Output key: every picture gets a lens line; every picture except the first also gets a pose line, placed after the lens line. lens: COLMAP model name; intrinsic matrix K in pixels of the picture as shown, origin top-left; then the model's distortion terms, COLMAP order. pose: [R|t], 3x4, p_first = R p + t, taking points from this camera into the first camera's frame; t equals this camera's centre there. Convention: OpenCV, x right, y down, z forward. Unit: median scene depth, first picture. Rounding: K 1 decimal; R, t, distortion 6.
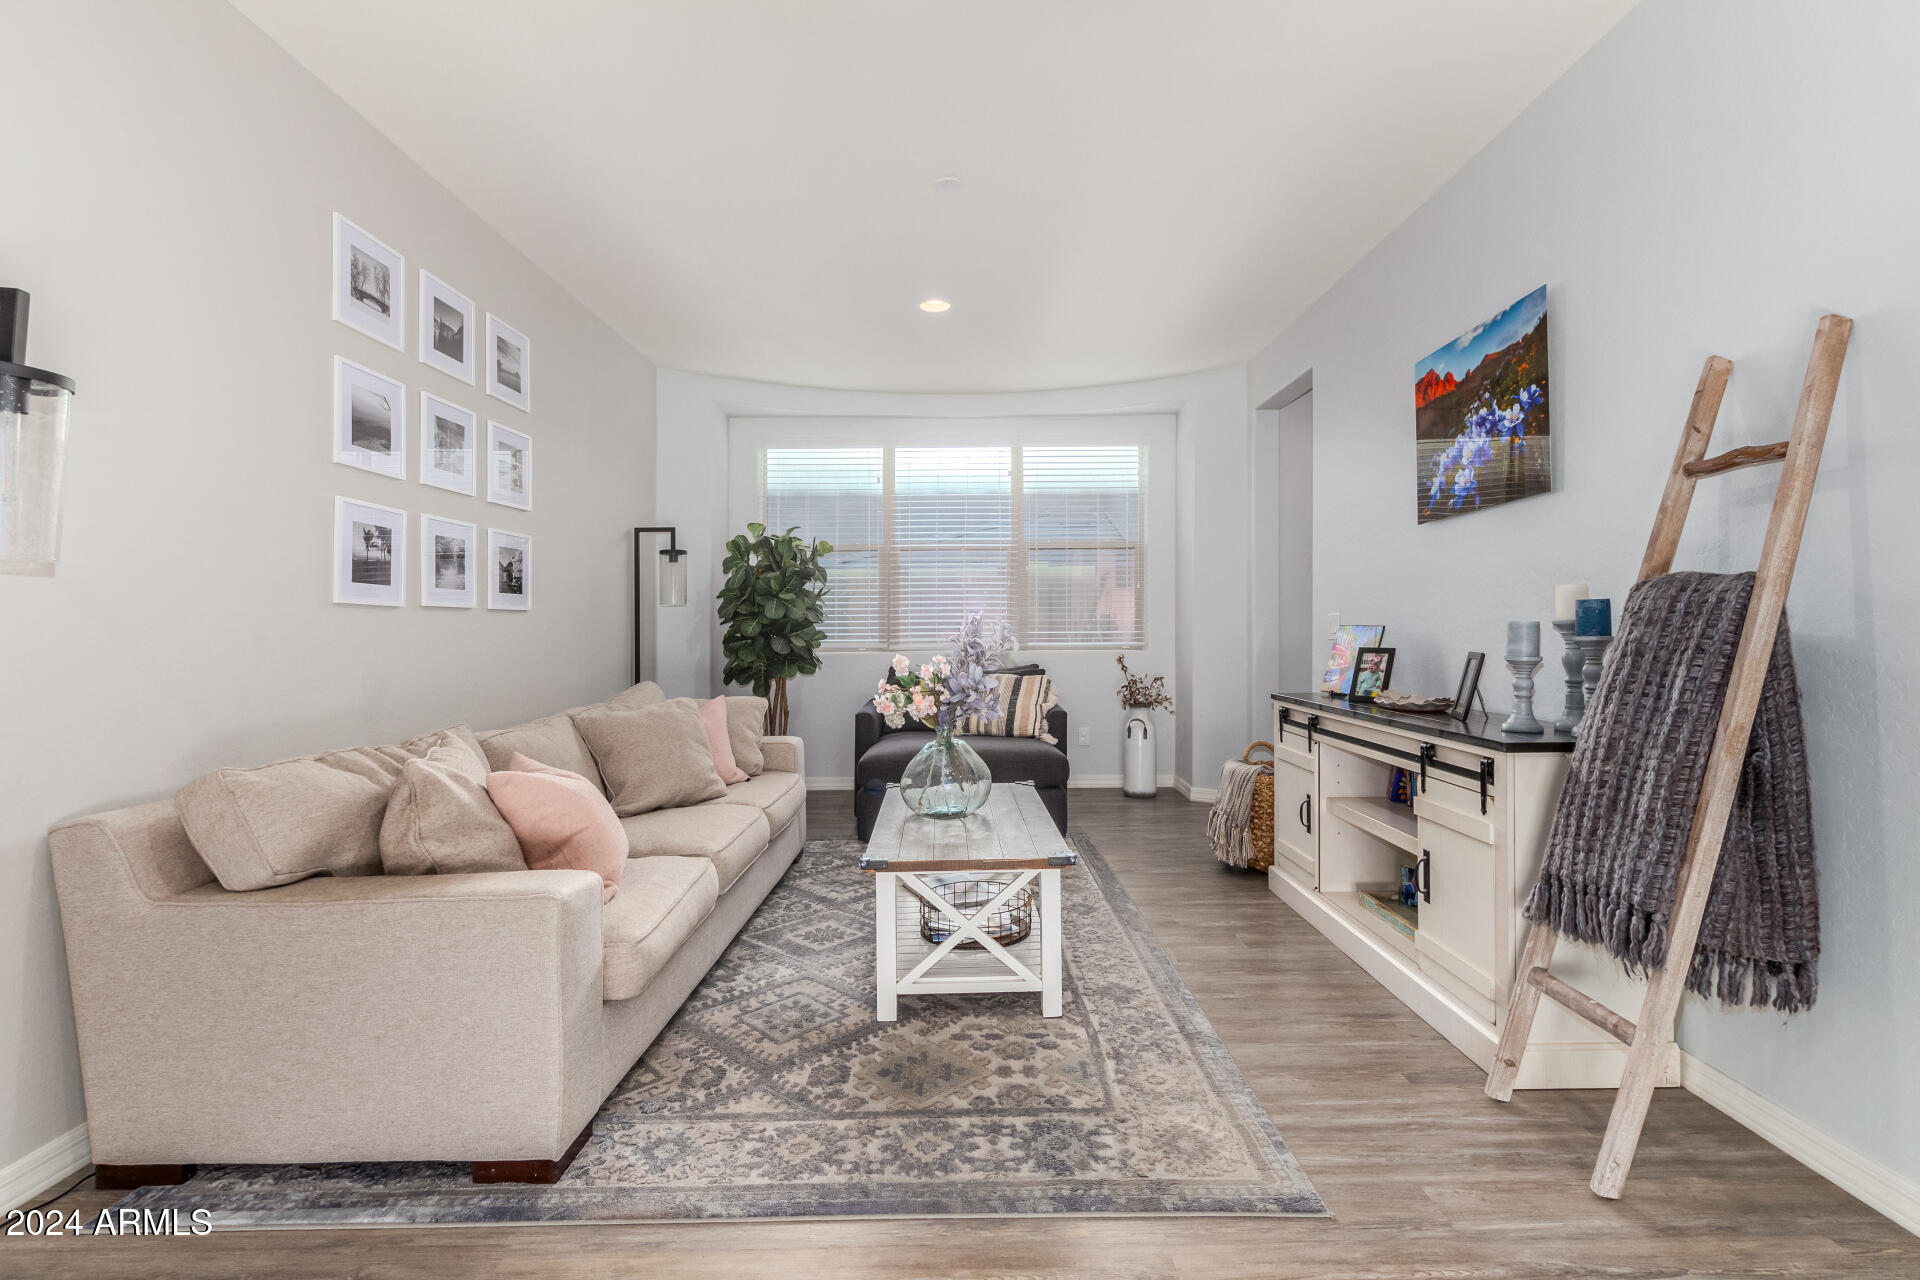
lens RADIAL K [[875.0, 0, 967.2], [0, 875.0, 636.5], [0, 0, 1]] dist [0.001121, 0.000039]
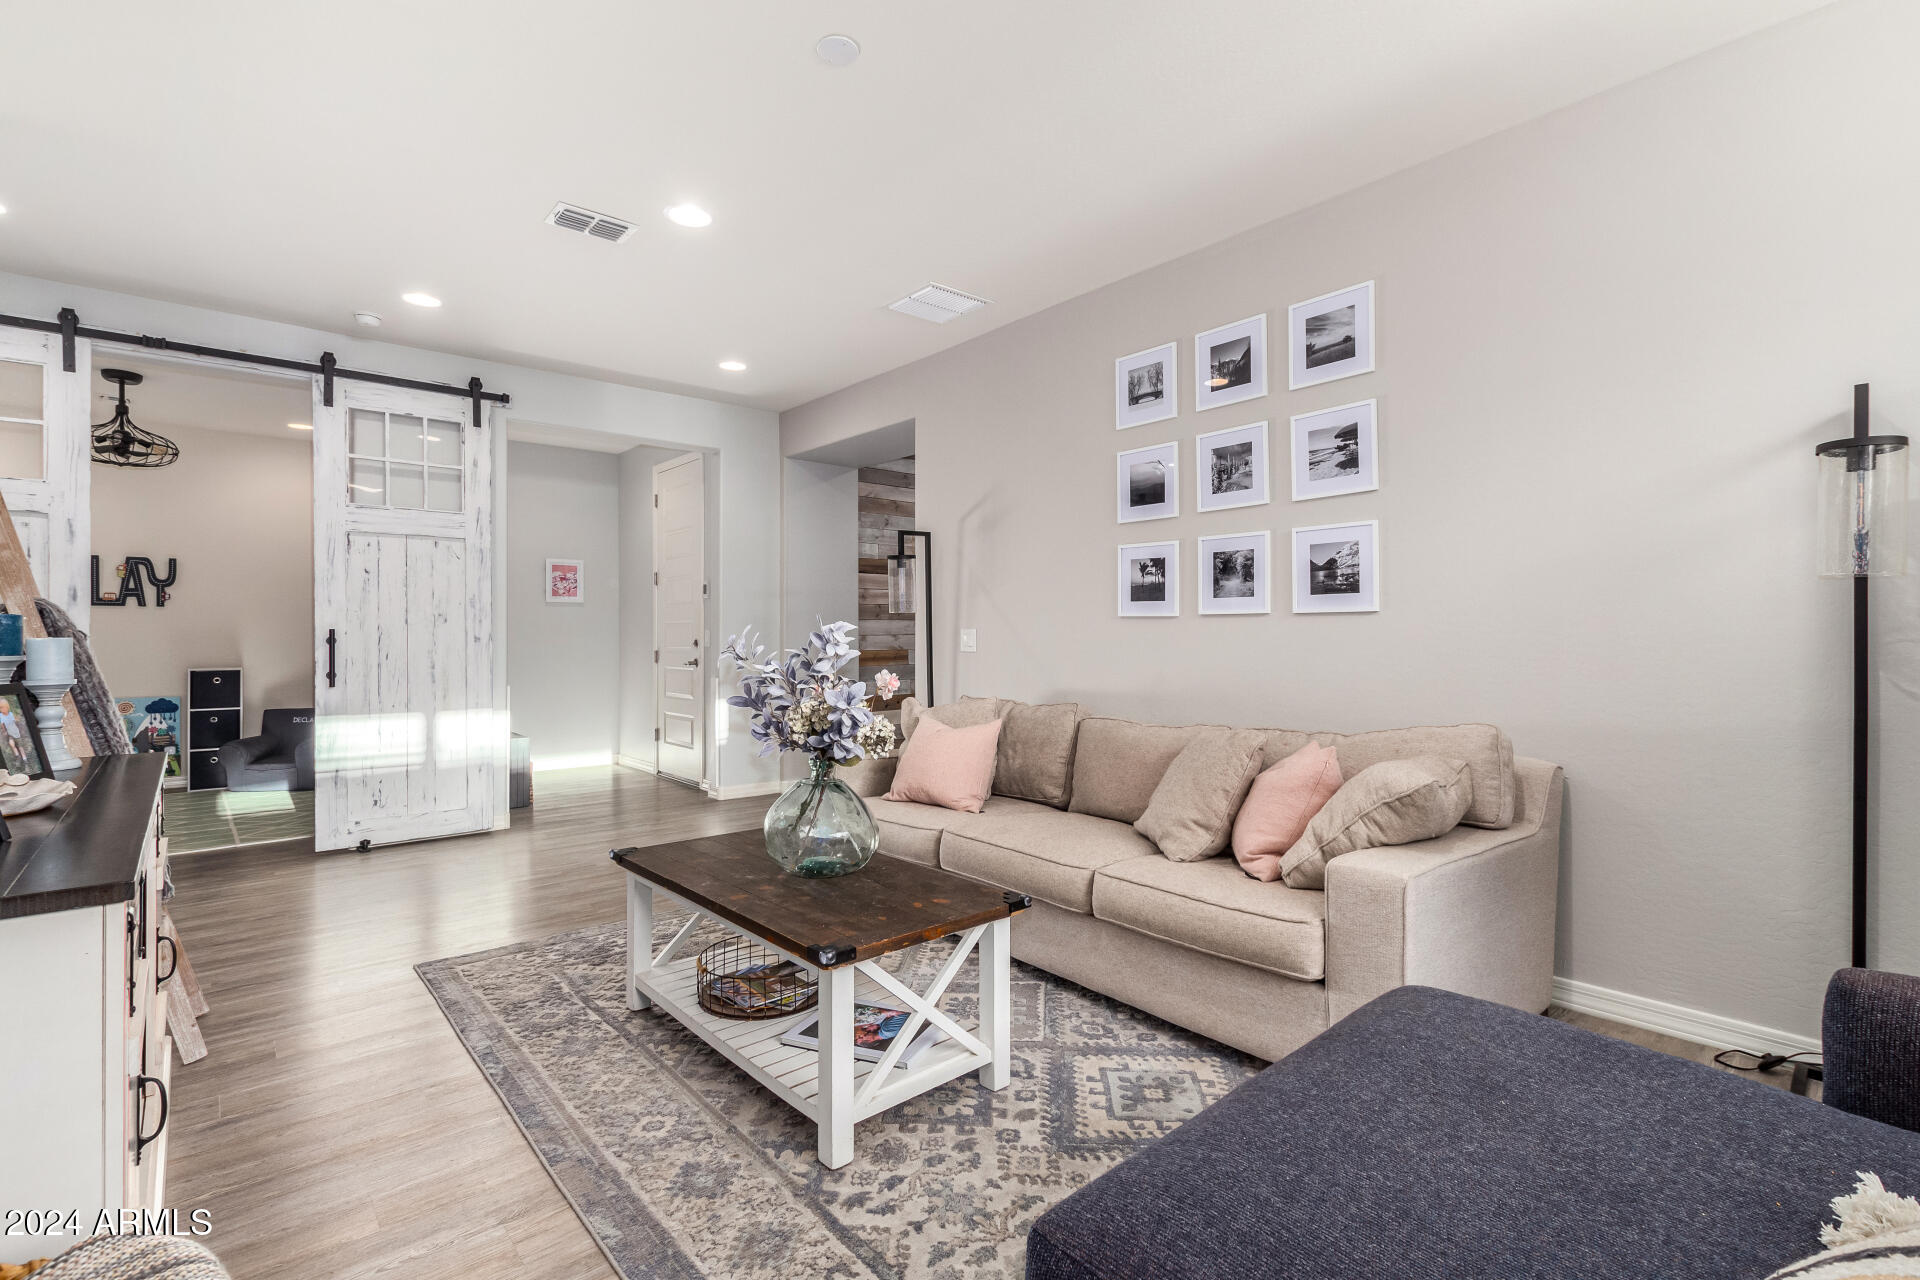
lens RADIAL K [[875.0, 0, 971.6], [0, 875.0, 628.9], [0, 0, 1]] dist [0.001121, 0.000039]
pose [[-0.755181, 0.000585, -0.655517, 0.424297], [-0.003165, 0.999985, 0.004539, -0.020779], [0.655509, 0.005503, -0.755167, 1.807561]]
